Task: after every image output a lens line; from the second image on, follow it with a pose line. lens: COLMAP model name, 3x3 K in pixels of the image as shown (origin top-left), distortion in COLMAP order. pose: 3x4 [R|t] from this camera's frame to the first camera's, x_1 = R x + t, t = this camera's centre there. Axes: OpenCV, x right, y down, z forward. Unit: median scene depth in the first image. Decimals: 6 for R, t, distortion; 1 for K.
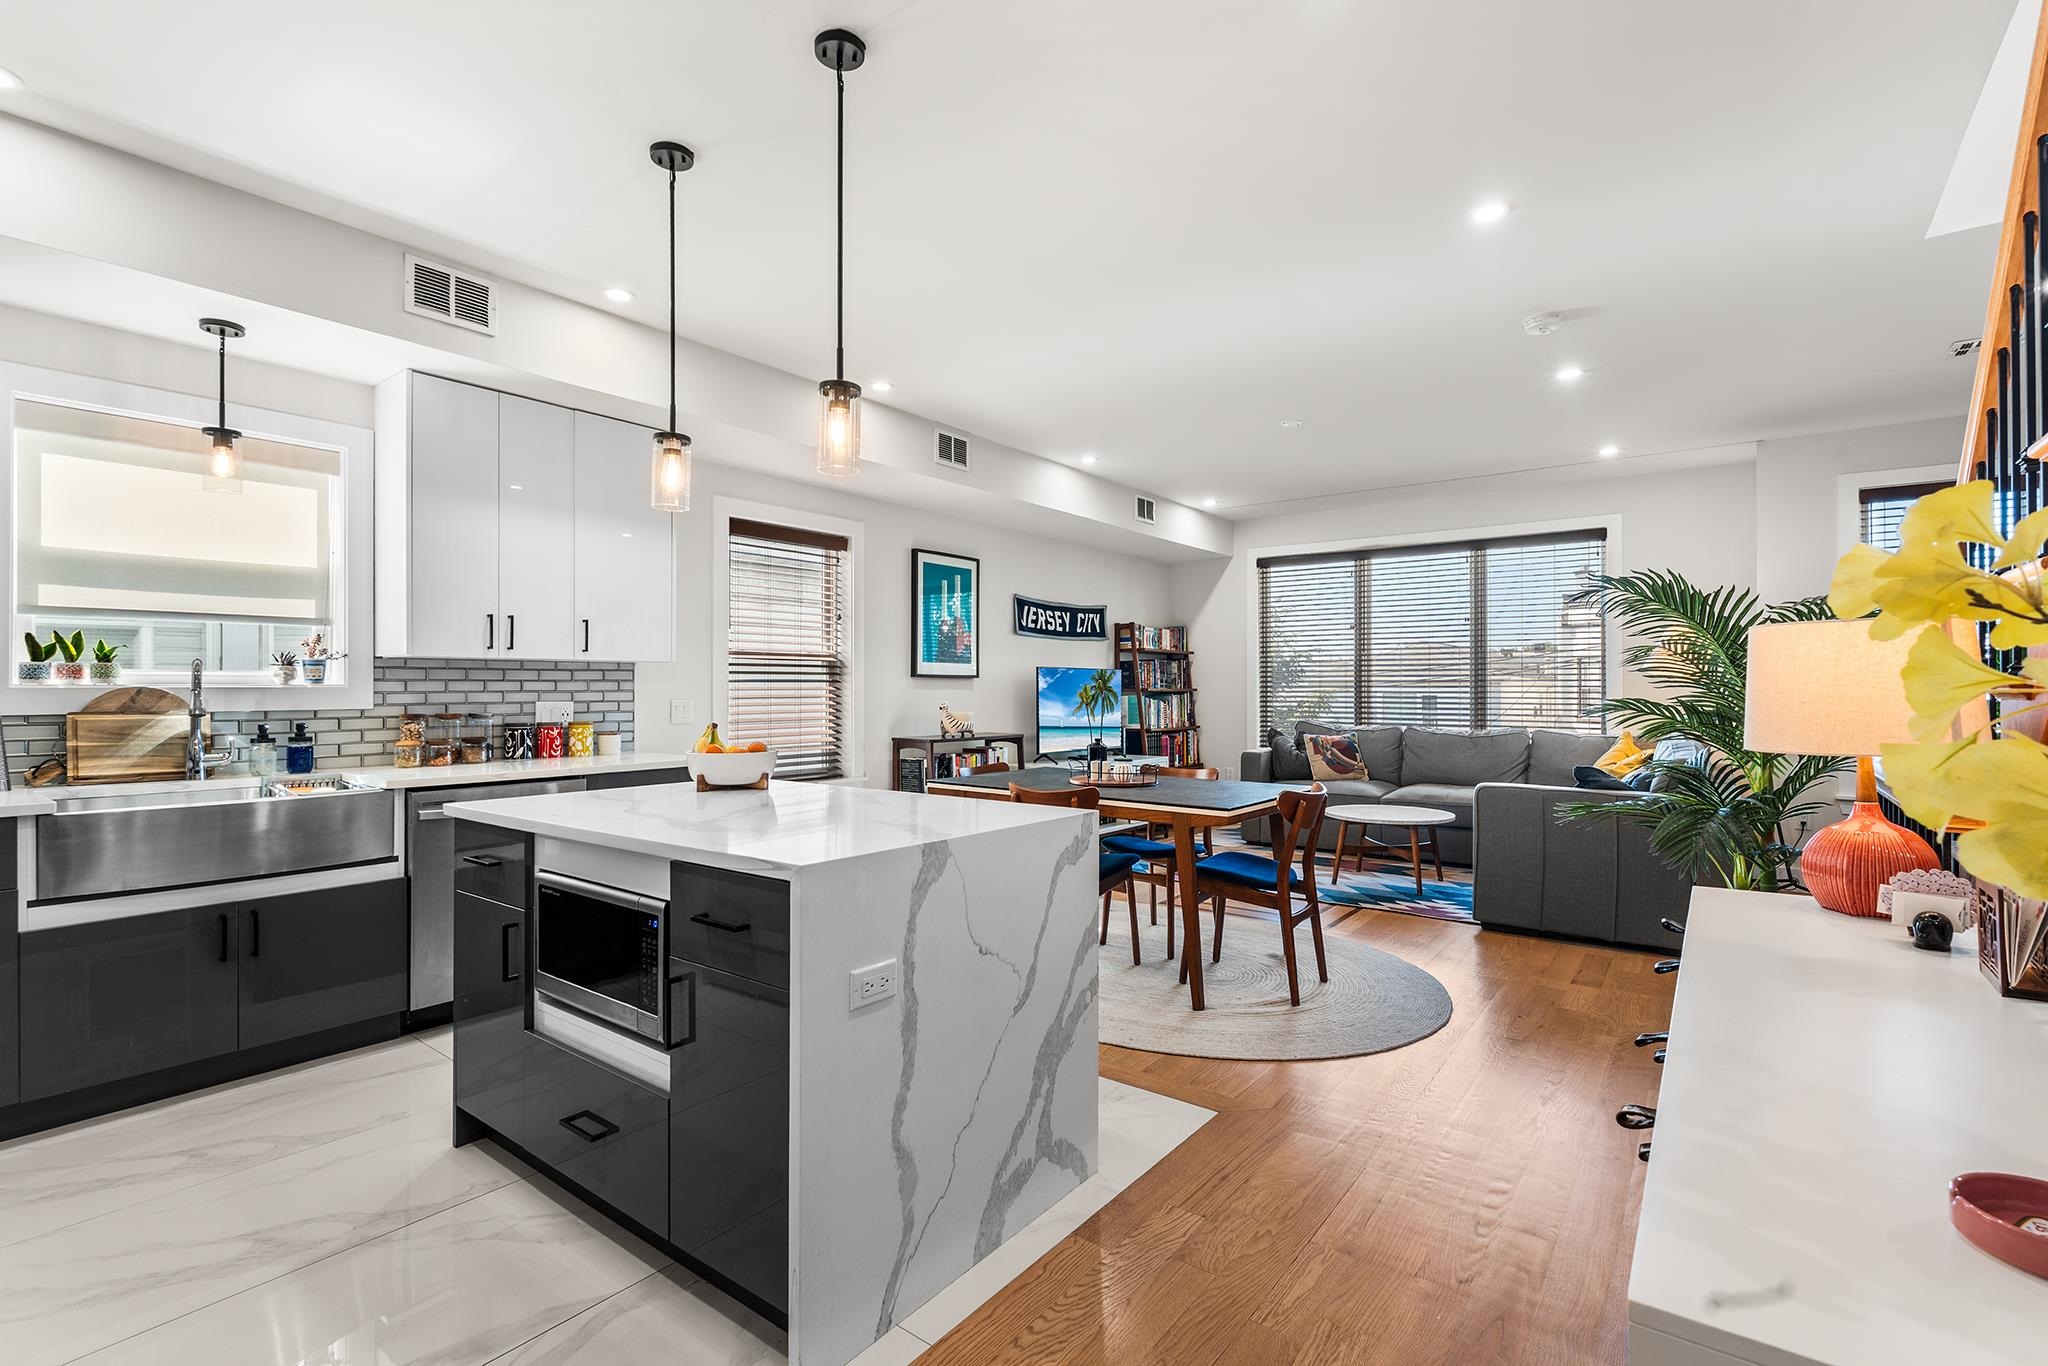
lens RADIAL K [[931.3, 0, 1024.0], [0, 931.3, 683.0], [0, 0, 1]] dist [0.001027, 0.000170]
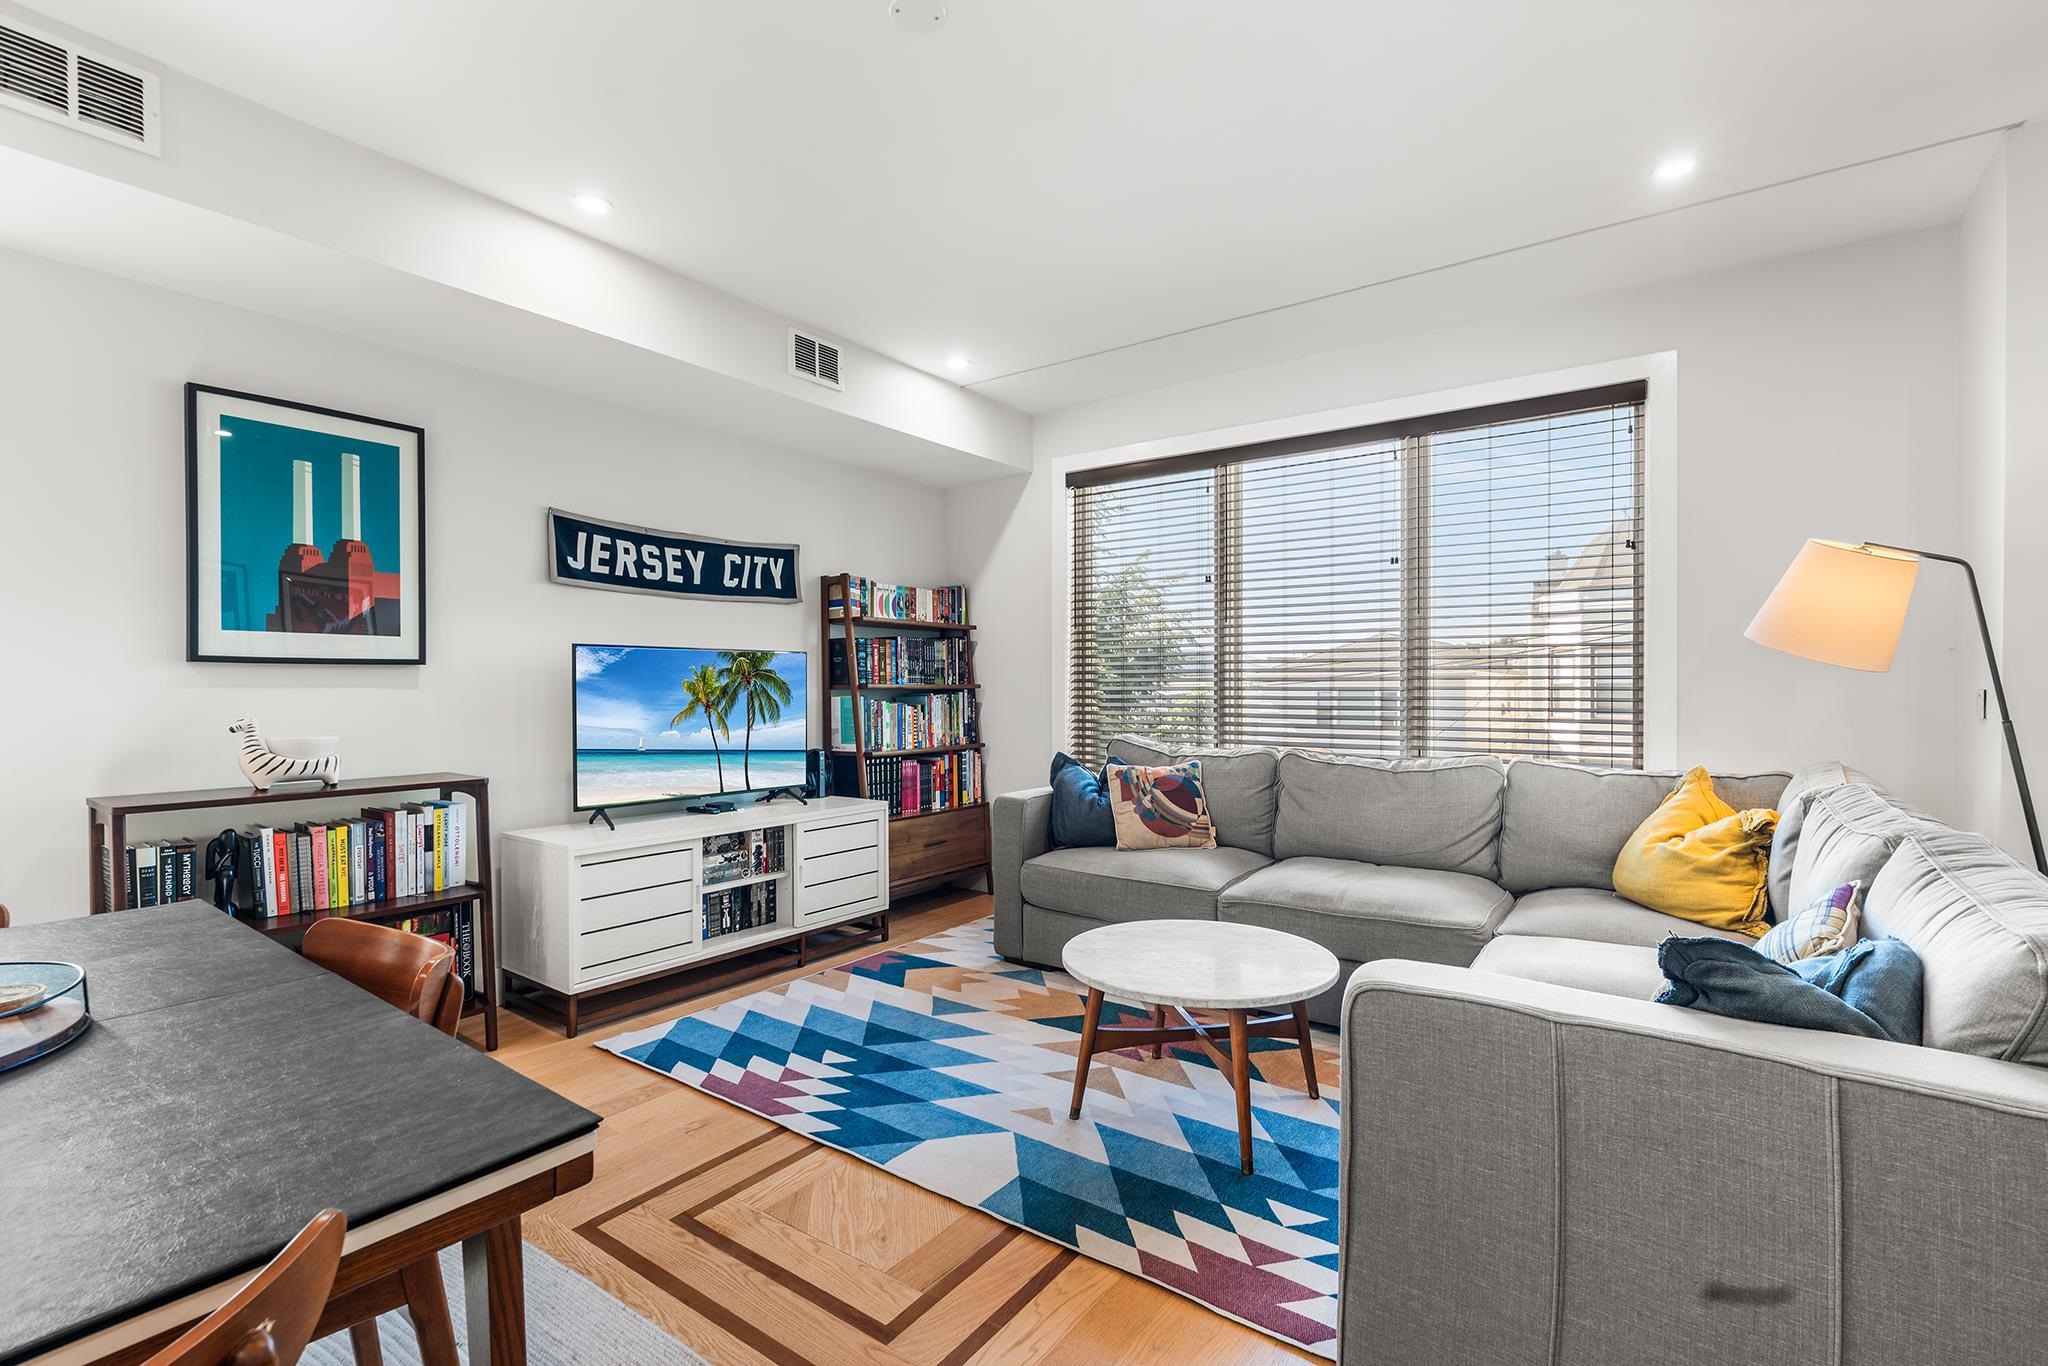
lens RADIAL K [[922.4, 0, 1026.2], [0, 922.4, 693.1], [0, 0, 1]] dist [-0.002725, 0.000299]
pose [[0.999687, -0.004883, 0.024555, 0.226660], [0.004533, 0.999887, 0.014314, 0.003606], [-0.024622, -0.014198, 0.999596, 0.423316]]
